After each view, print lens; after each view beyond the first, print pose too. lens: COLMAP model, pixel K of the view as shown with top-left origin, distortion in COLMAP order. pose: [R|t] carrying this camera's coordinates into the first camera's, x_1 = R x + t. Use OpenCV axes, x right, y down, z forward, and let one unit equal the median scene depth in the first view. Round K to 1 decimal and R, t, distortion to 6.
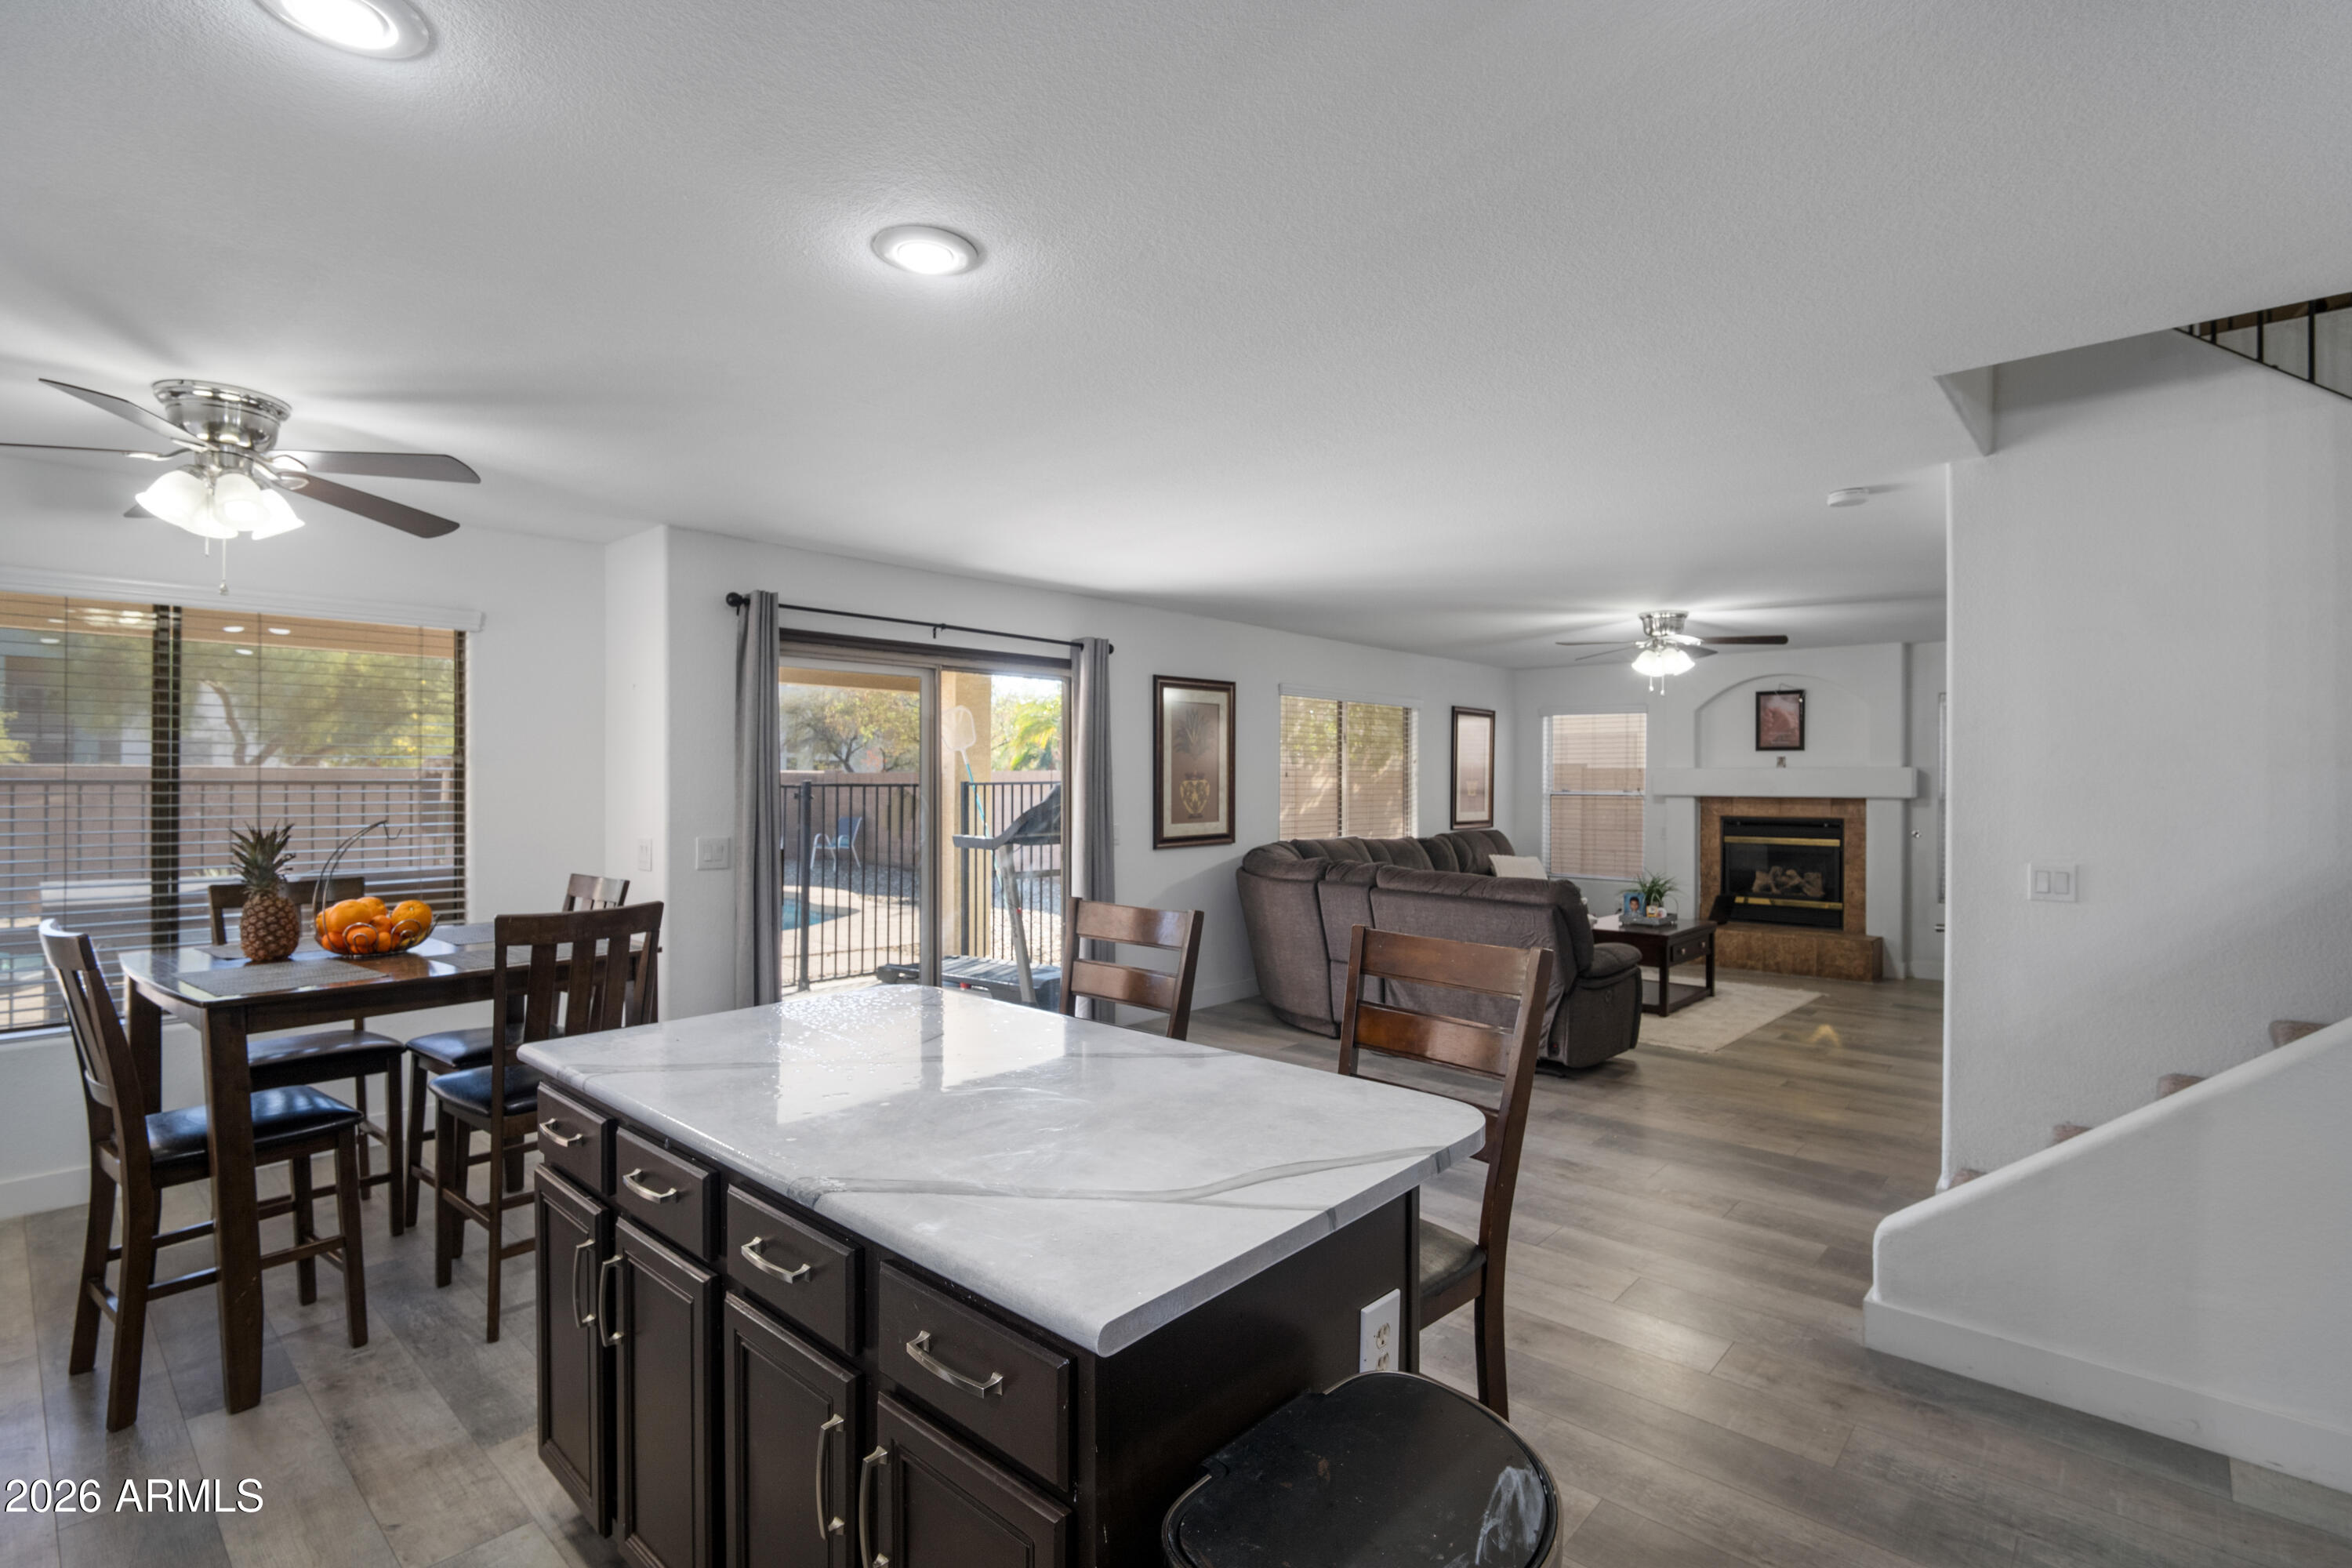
lens RADIAL K [[1102.6, 0, 1177.7], [0, 1102.6, 785.2], [0, 0, 1]] dist [-0.006903, -0.001289]
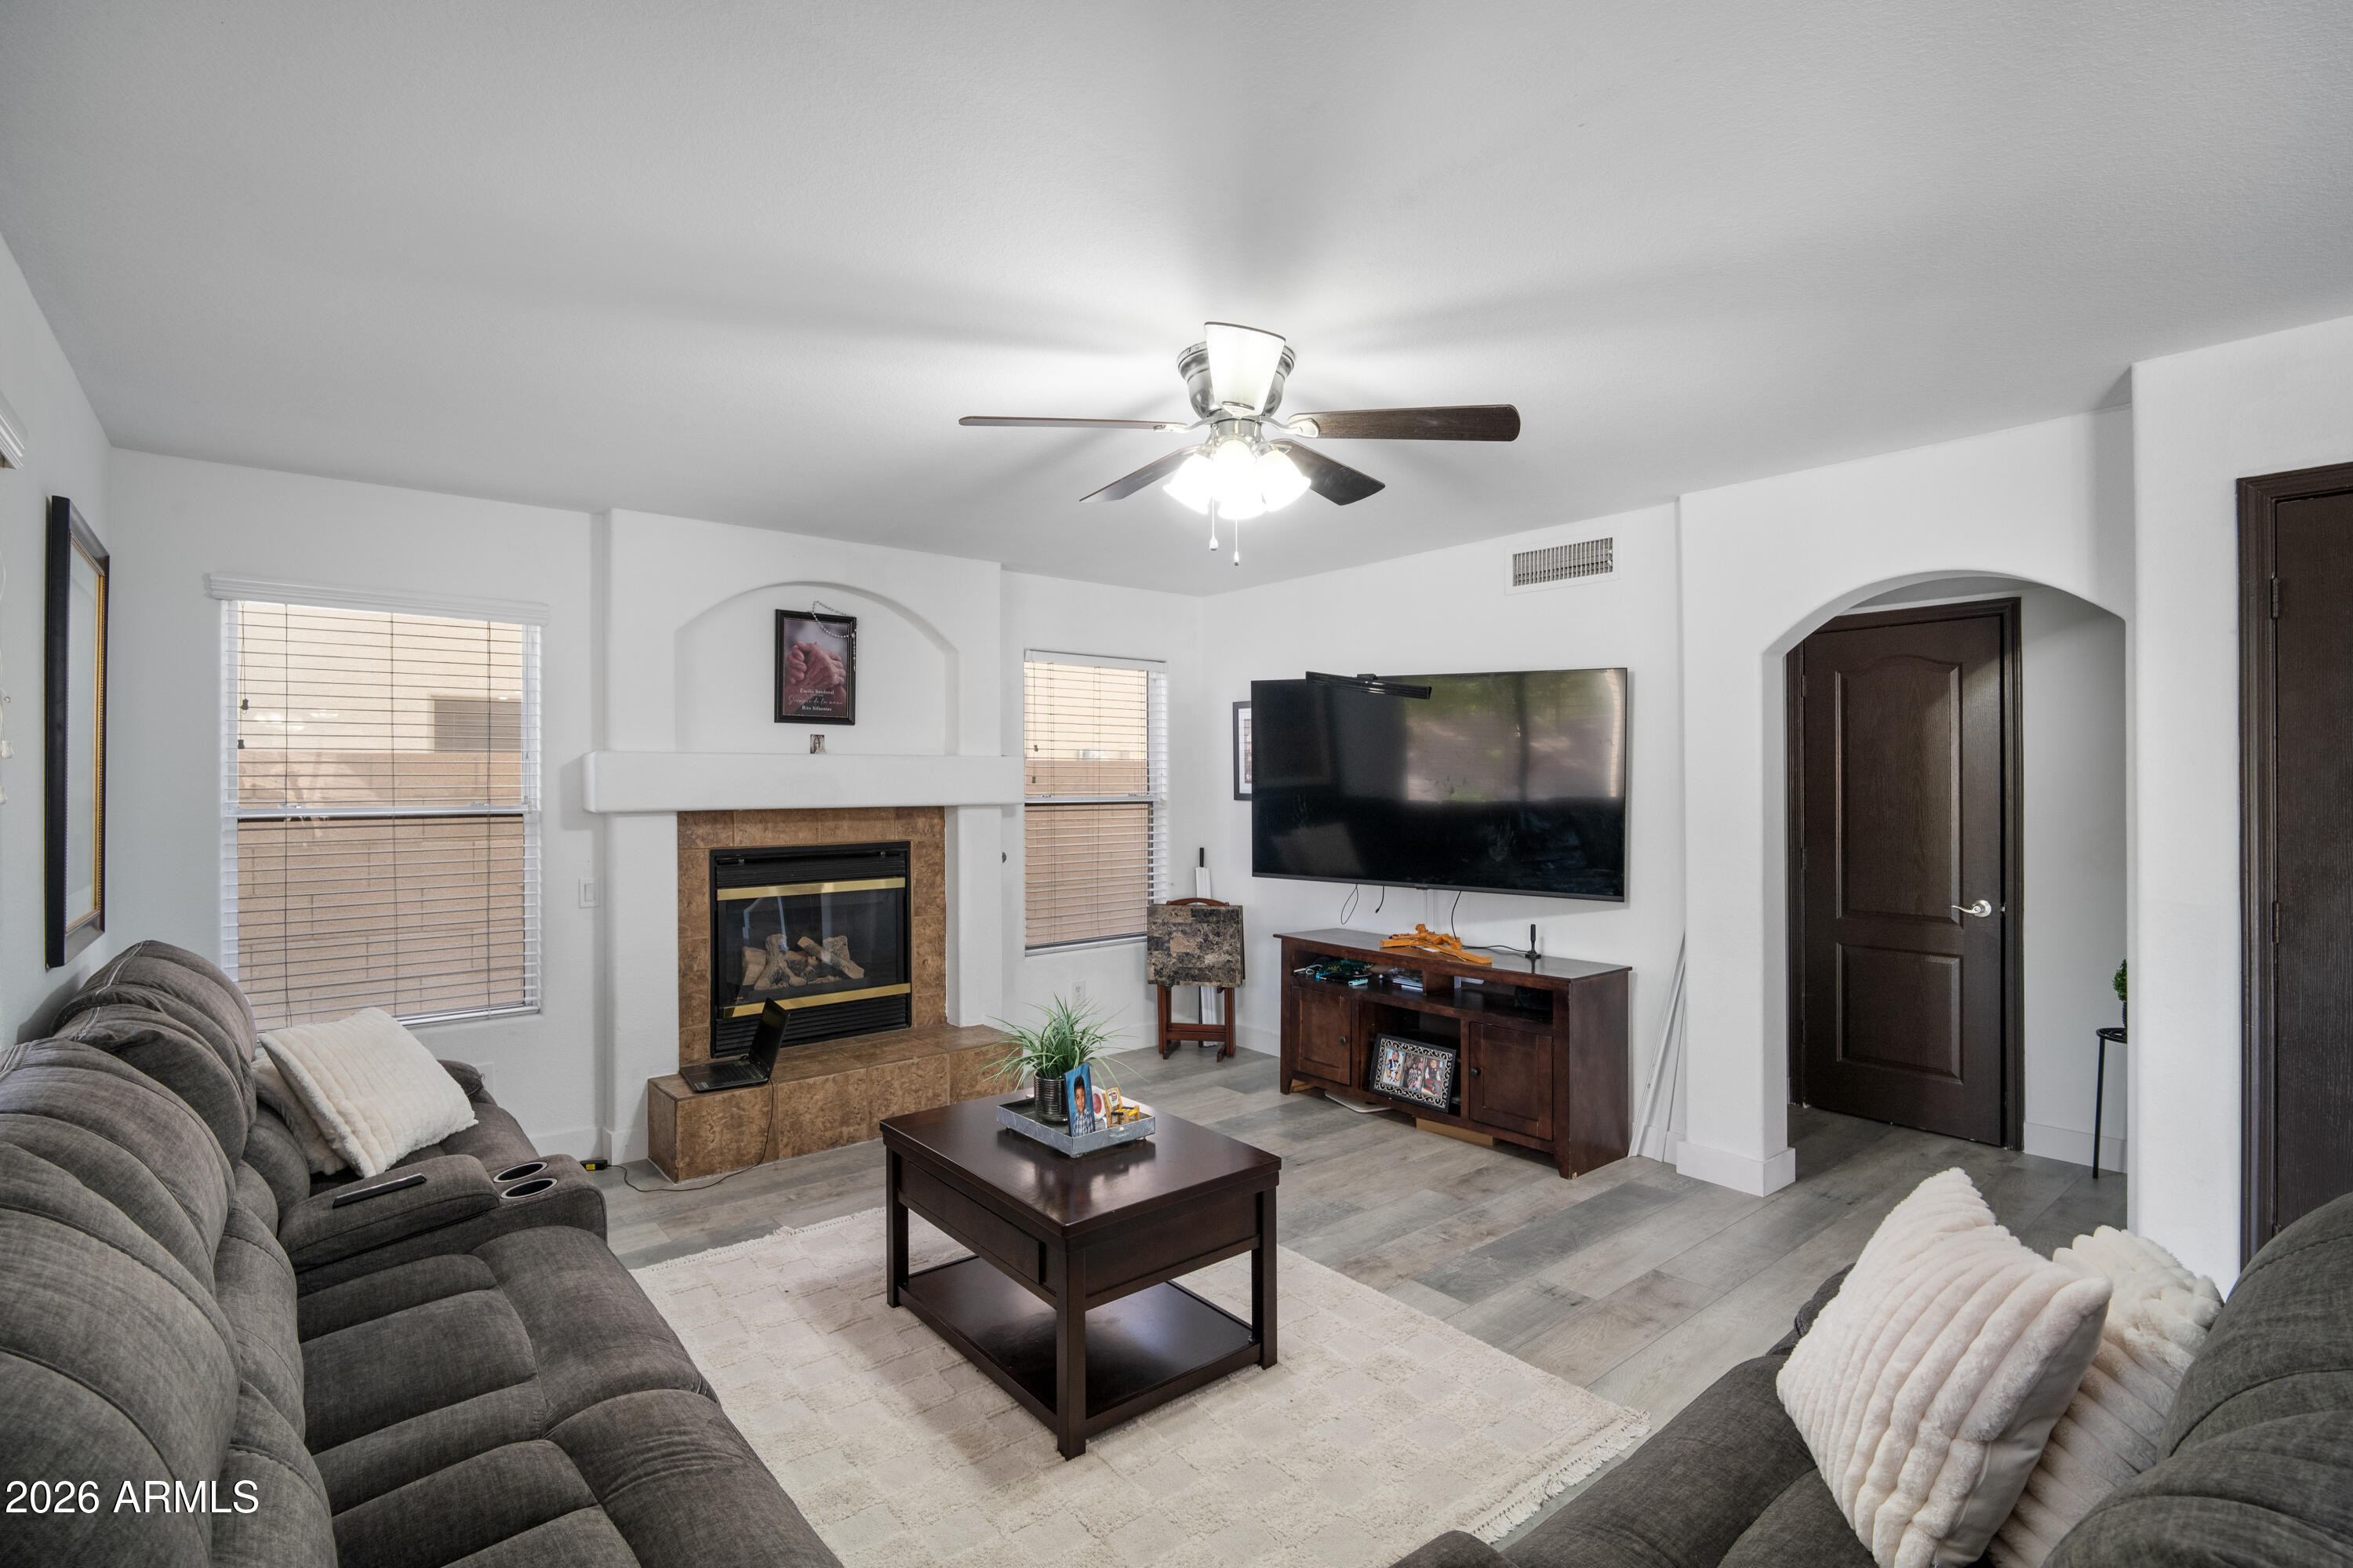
lens RADIAL K [[1103.1, 0, 1188.4], [0, 1103.1, 778.3], [0, 0, 1]] dist [-0.006903, -0.001289]
pose [[0.131832, 0.000363, 0.991272, 0.028488], [0.001832, 0.999998, -0.000610, -0.003331], [-0.991270, 0.001896, 0.131832, 0.762790]]
